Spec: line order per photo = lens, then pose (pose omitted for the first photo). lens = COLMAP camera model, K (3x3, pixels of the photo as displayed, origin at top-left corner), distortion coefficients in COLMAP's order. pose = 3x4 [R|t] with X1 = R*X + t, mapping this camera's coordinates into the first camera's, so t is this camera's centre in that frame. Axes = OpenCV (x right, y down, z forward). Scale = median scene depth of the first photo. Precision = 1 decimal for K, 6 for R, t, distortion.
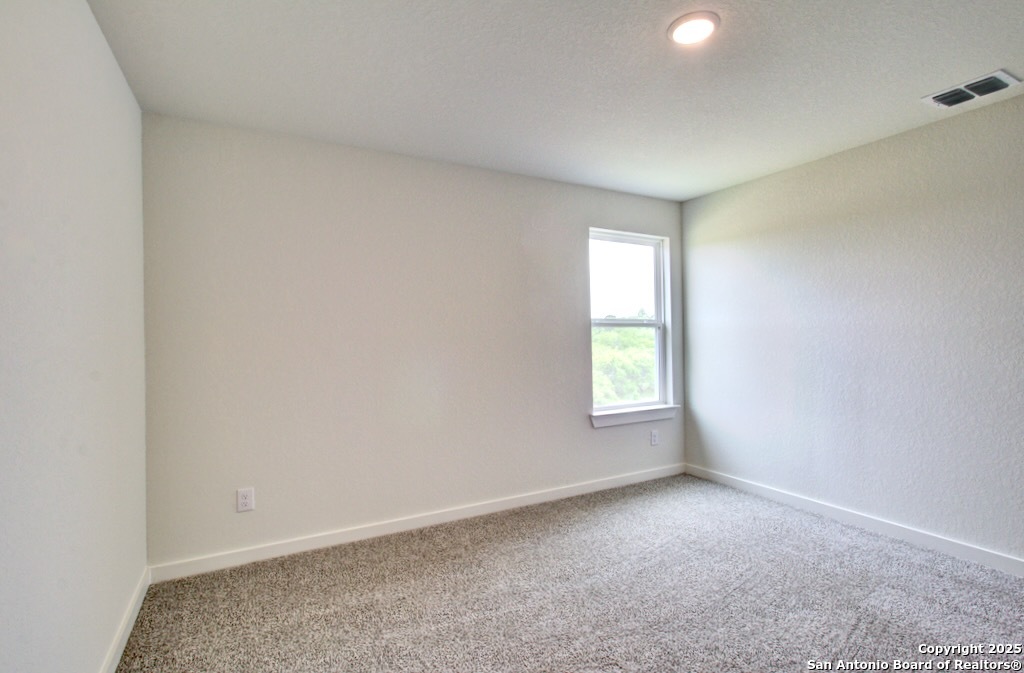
lens RADIAL K [[465.0, 0, 510.1], [0, 465.0, 333.4], [0, 0, 1]] dist [-0.000729, 0.000509]
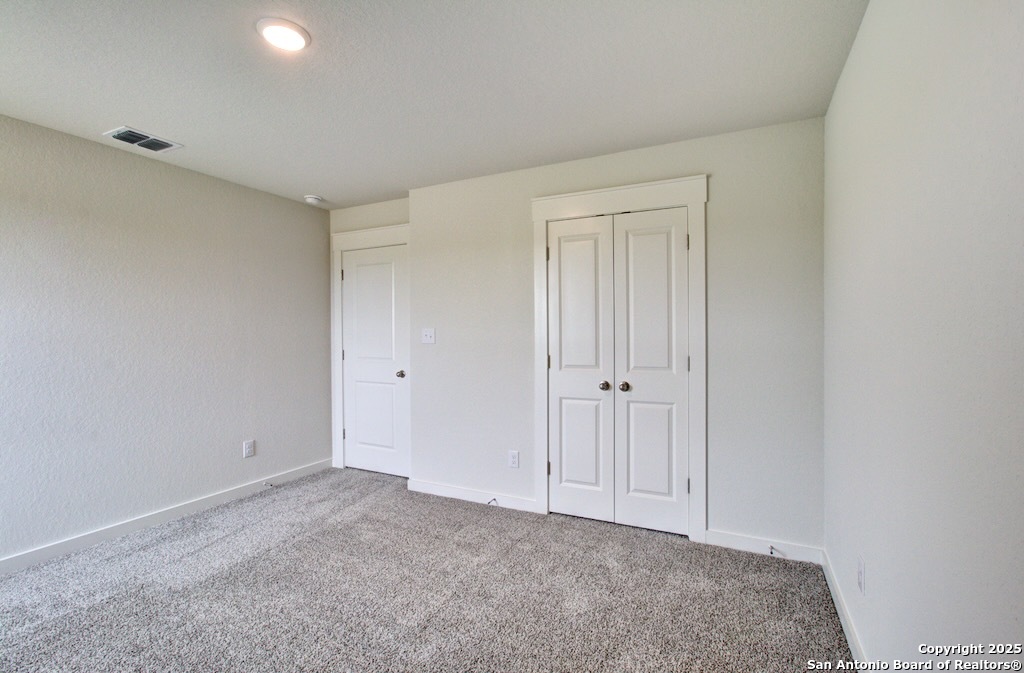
lens RADIAL K [[465.1, 0, 509.7], [0, 465.1, 334.5], [0, 0, 1]] dist [0.000000, 0.000500]
pose [[-0.570804, 0.013317, 0.820978, -0.500256], [0.005894, 0.999909, -0.012122, 0.005838], [-0.821065, -0.002081, -0.570831, 0.825952]]
